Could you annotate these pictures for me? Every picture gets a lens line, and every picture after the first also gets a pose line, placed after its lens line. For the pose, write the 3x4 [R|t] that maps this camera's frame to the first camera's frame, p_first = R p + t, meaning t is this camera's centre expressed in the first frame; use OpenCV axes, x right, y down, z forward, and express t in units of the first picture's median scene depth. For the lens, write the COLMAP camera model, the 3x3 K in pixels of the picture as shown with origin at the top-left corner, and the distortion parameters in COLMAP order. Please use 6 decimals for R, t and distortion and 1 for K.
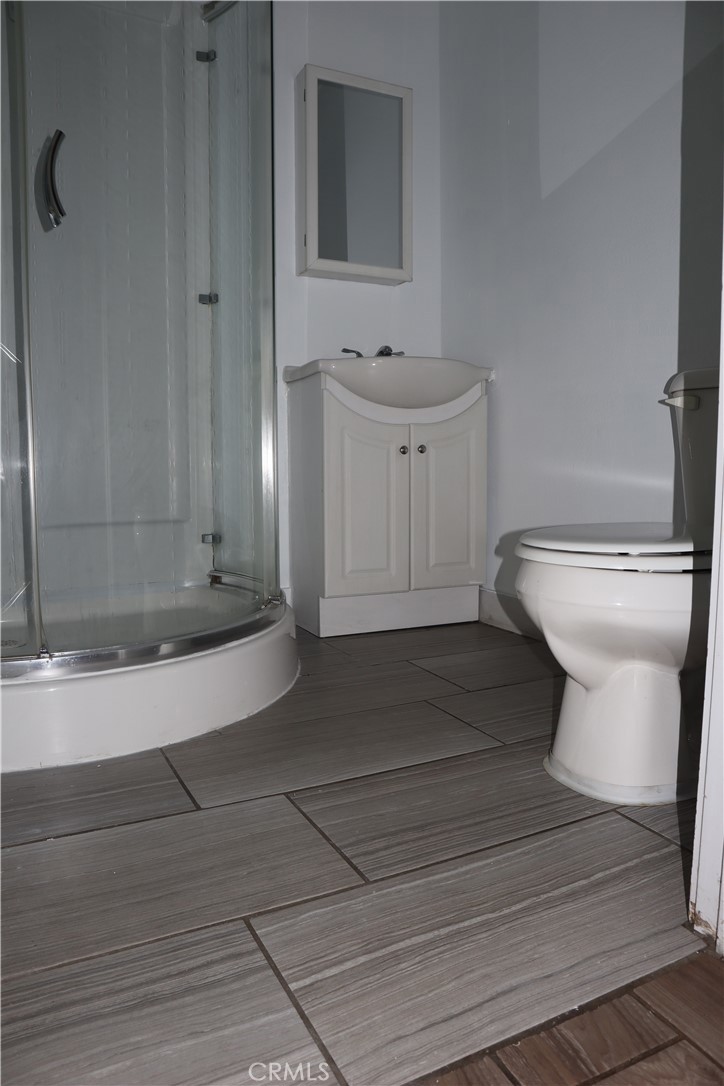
lens RADIAL K [[763.7, 0, 362.0], [0, 763.7, 543.0], [0, 0, 1]] dist [-0.119802, 0.092286]
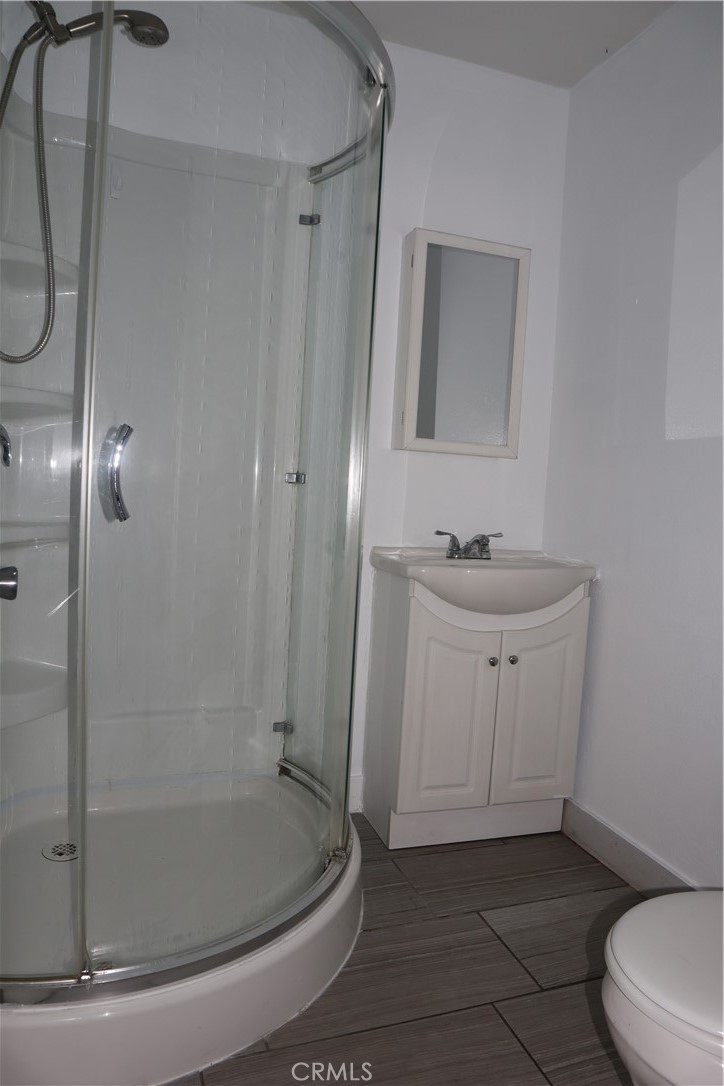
lens RADIAL K [[763.7, 0, 362.0], [0, 763.7, 543.0], [0, 0, 1]] dist [-0.119802, 0.092286]
pose [[0.990700, 0.069770, -0.116817, -0.005399], [-0.071212, 0.997427, -0.008213, -0.239270], [0.115943, 0.016455, 0.993120, 0.065999]]
